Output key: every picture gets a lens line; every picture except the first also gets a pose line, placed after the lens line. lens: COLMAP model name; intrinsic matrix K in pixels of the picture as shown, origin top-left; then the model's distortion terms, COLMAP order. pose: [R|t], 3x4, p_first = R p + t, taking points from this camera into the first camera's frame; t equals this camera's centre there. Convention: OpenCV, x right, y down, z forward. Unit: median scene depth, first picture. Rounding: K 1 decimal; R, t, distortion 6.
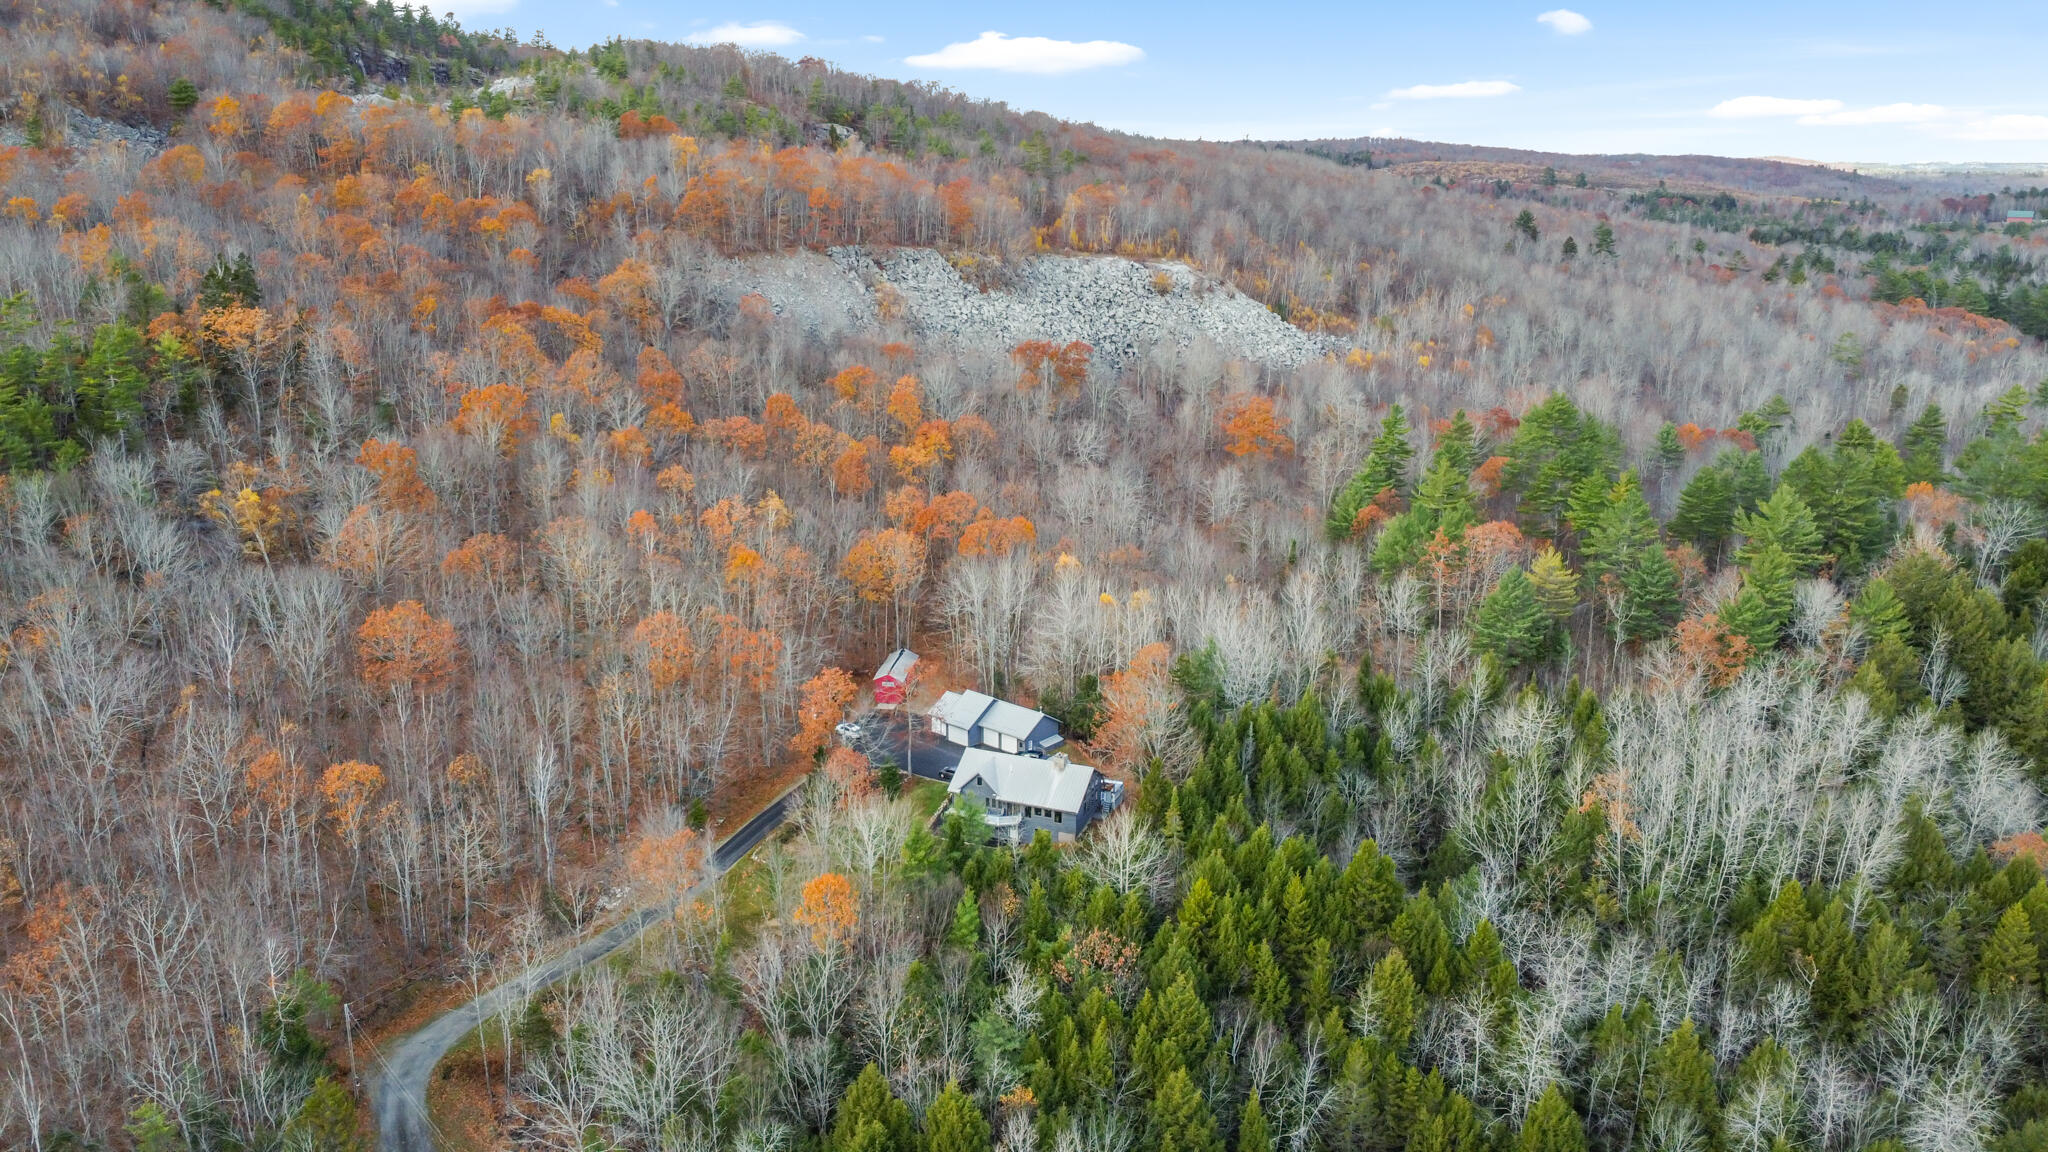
lens RADIAL K [[1512.8, 0, 1024.0], [0, 1512.8, 576.0], [0, 0, 1]] dist [0.002513, -0.000443]
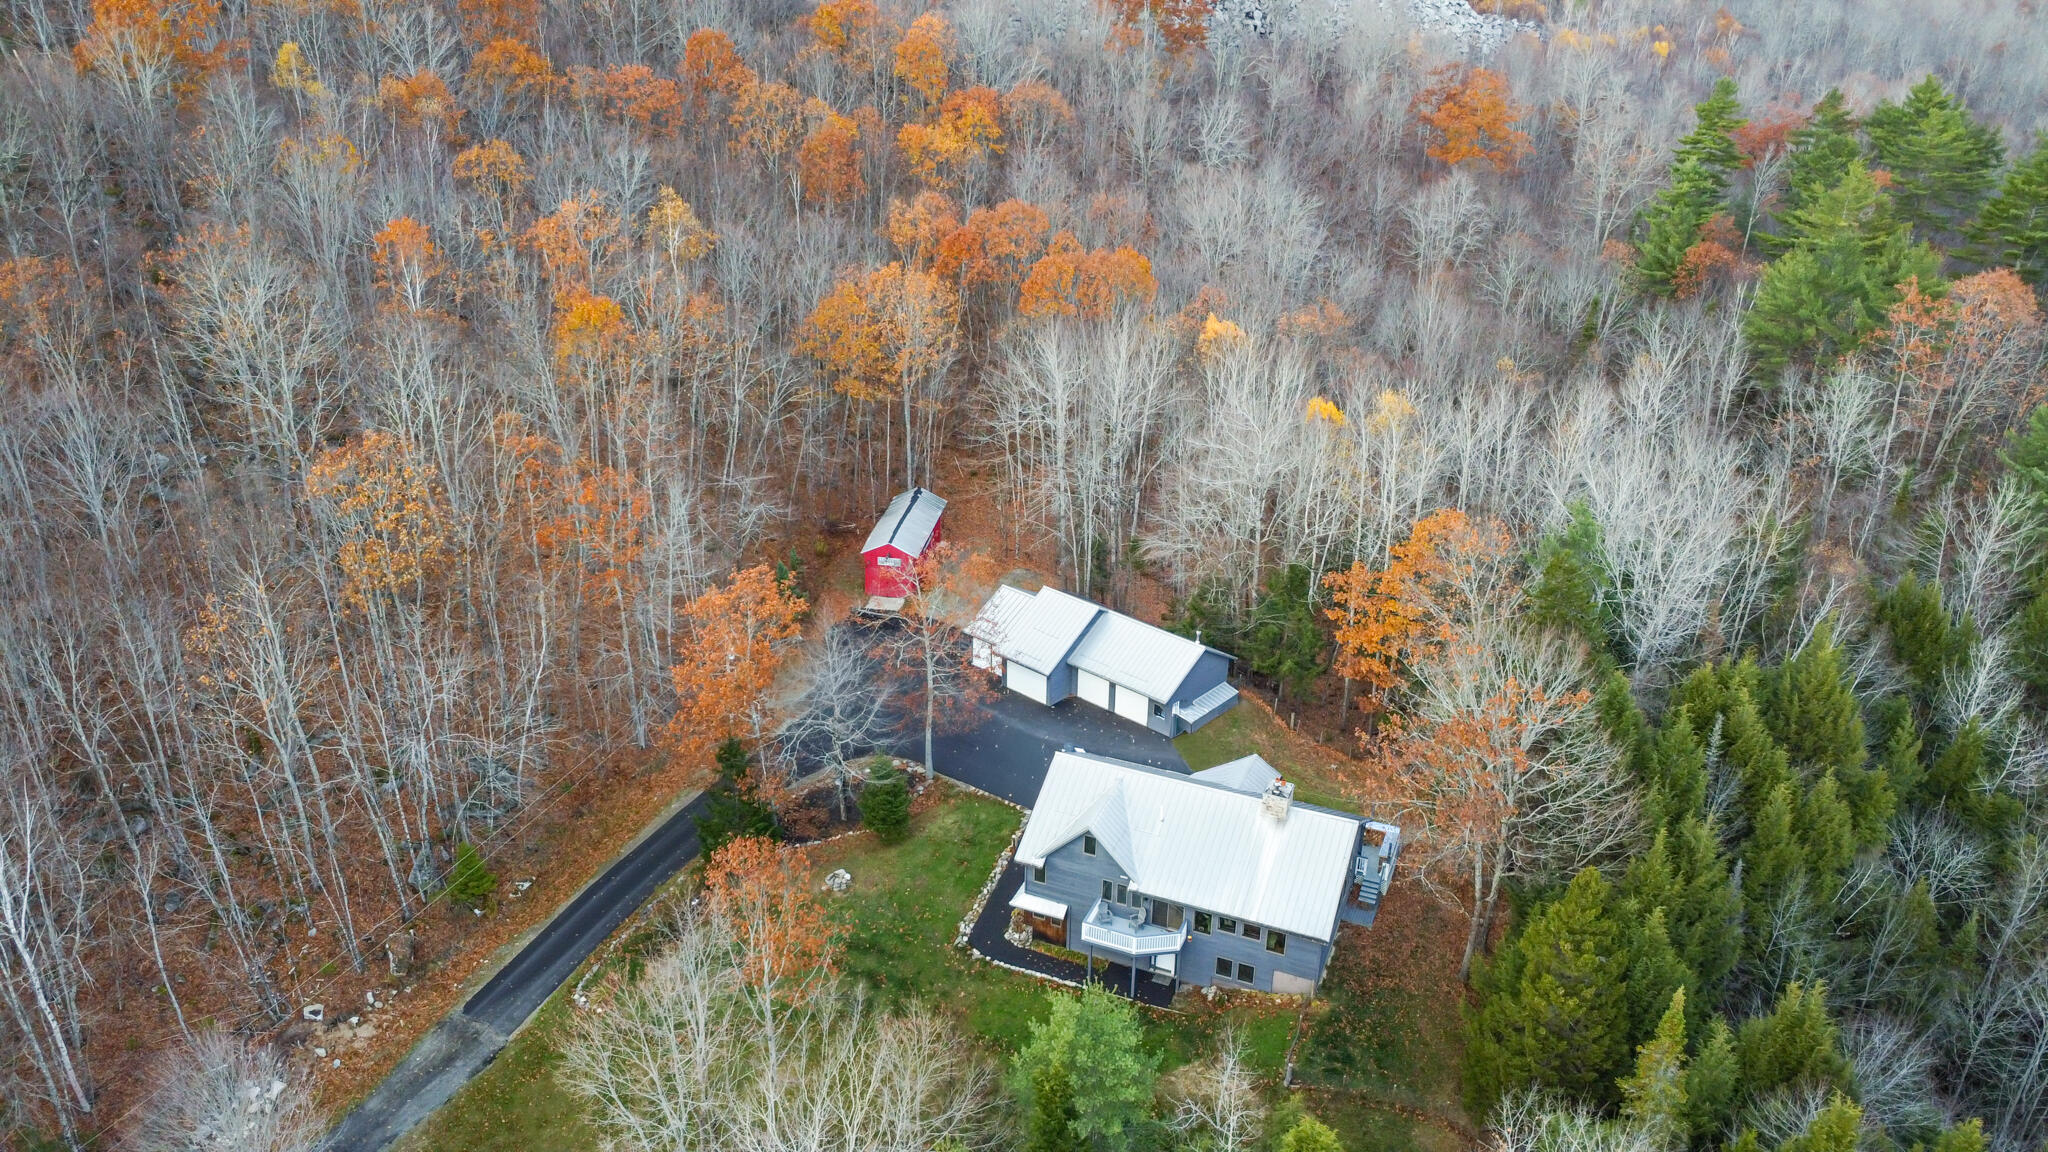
lens RADIAL K [[1481.9, 0, 1022.8], [0, 1481.9, 652.7], [0, 0, 1]] dist [-0.029568, -0.003749]
pose [[0.999772, 0.014555, -0.015595, -0.033474], [-0.011086, 0.979105, 0.203053, -0.002933], [0.018225, -0.202834, 0.979044, 0.469985]]
